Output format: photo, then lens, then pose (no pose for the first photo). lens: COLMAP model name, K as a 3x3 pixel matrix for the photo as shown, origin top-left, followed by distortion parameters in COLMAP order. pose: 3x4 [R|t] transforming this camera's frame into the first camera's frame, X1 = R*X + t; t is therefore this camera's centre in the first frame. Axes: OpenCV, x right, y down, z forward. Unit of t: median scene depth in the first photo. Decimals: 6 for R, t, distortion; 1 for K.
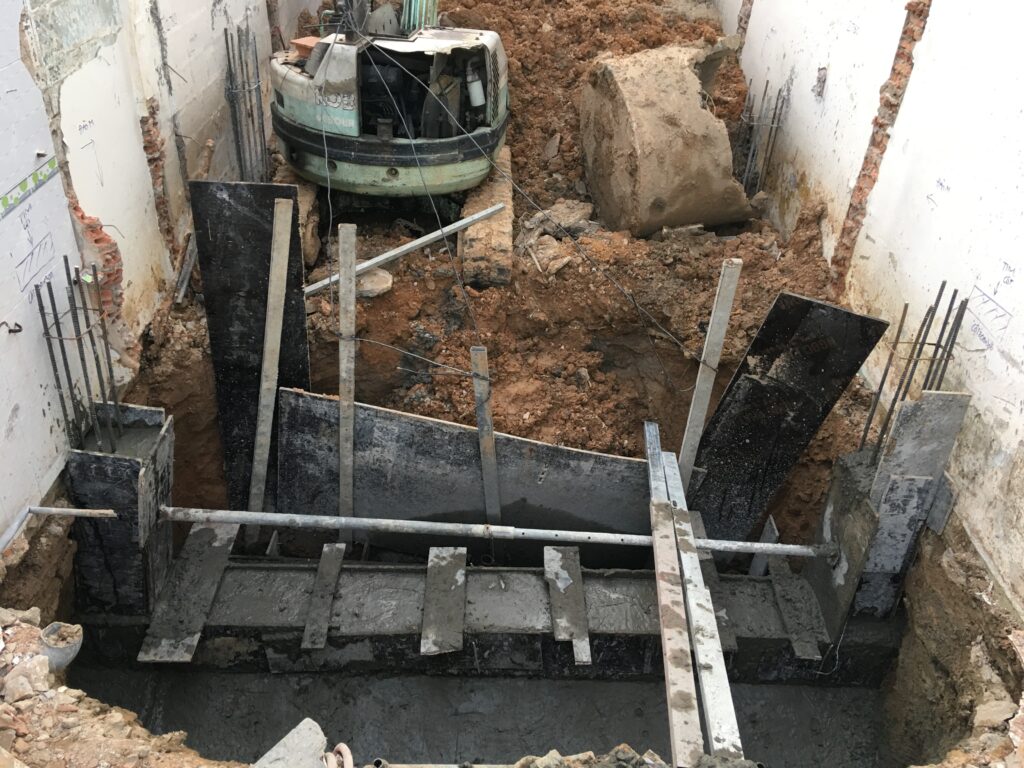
lens RADIAL K [[870.8, 0, 503.5], [0, 870.8, 378.7], [0, 0, 1]] dist [0.115557, -0.170952]
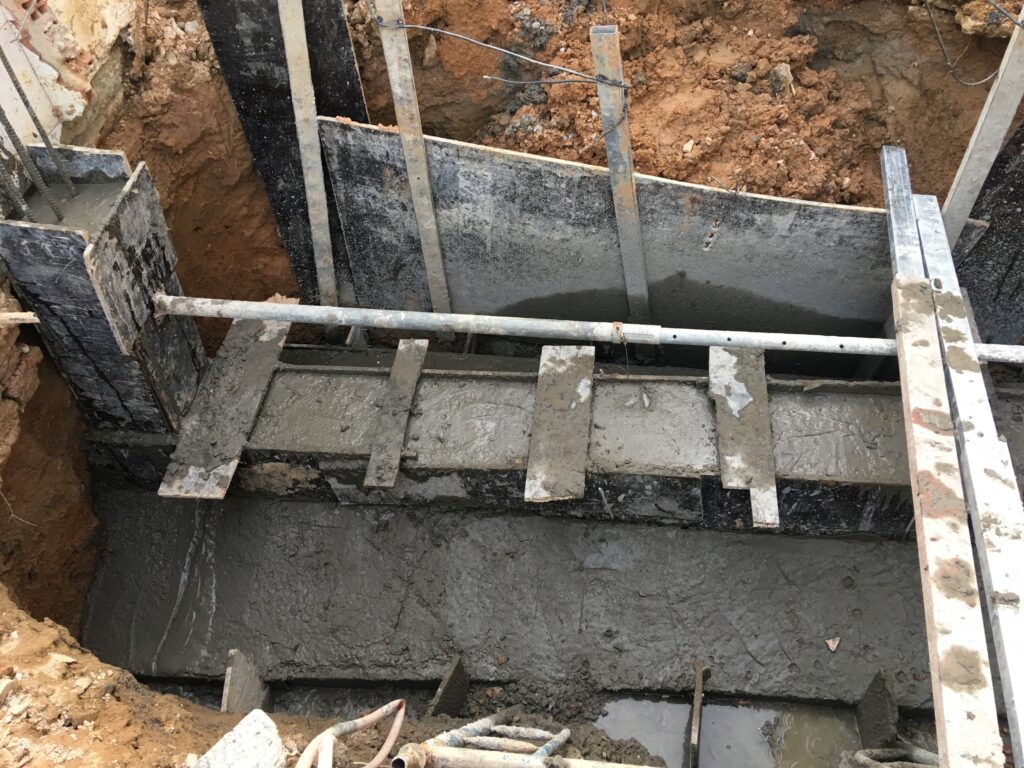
lens RADIAL K [[870.8, 0, 503.5], [0, 870.8, 378.7], [0, 0, 1]] dist [0.115557, -0.170952]
pose [[0.981246, 0.009895, -0.192503, 0.021022], [0.044906, 0.959468, 0.278217, 0.022071], [0.187454, -0.281644, 0.941030, 0.336206]]
